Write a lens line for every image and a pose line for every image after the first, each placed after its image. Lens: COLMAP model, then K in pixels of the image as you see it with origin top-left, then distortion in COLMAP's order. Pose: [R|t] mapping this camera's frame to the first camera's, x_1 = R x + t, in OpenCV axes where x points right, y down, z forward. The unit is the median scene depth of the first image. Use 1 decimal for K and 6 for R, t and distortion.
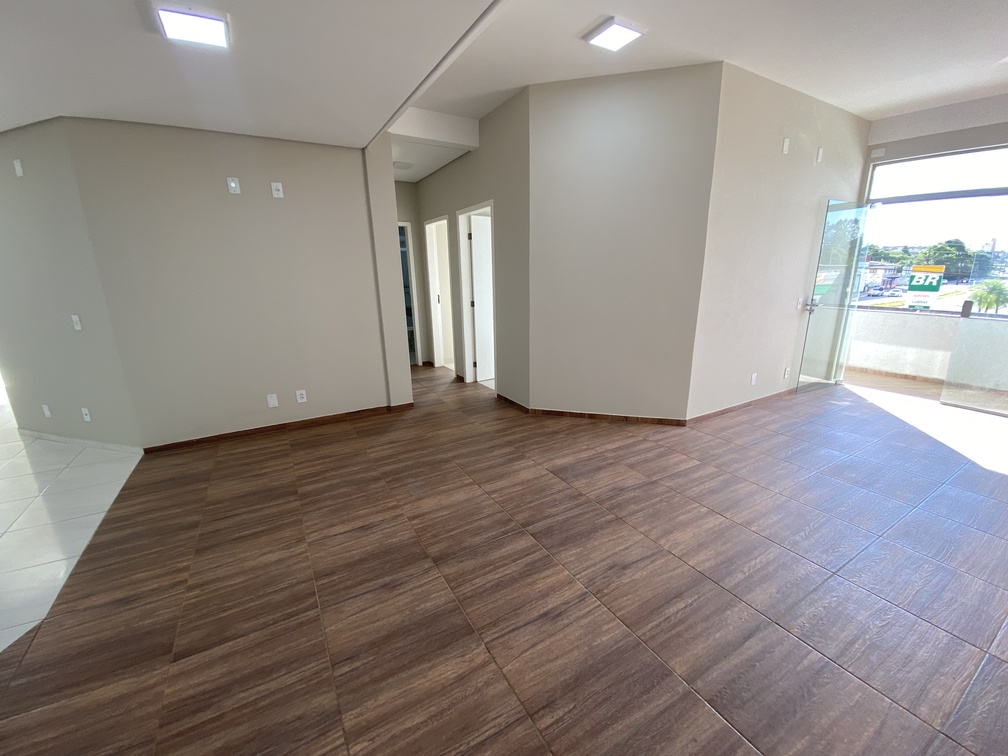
lens RADIAL K [[410.9, 0, 504.7], [0, 410.9, 380.3], [0, 0, 1]] dist [-0.024137, -0.000868]
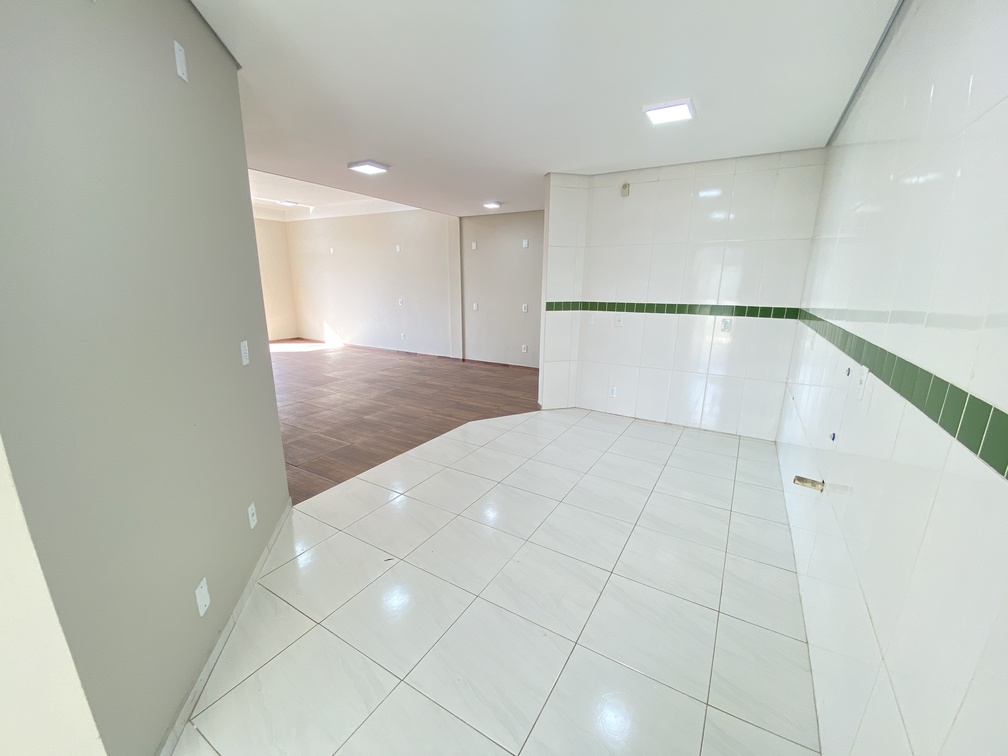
lens RADIAL K [[410.9, 0, 506.7], [0, 410.9, 379.1], [0, 0, 1]] dist [-0.024137, -0.000868]
pose [[-0.473155, -0.194766, 0.859180, -3.230282], [0.234827, 0.912089, 0.336080, -0.415501], [-0.849106, 0.360777, -0.385823, 1.591956]]
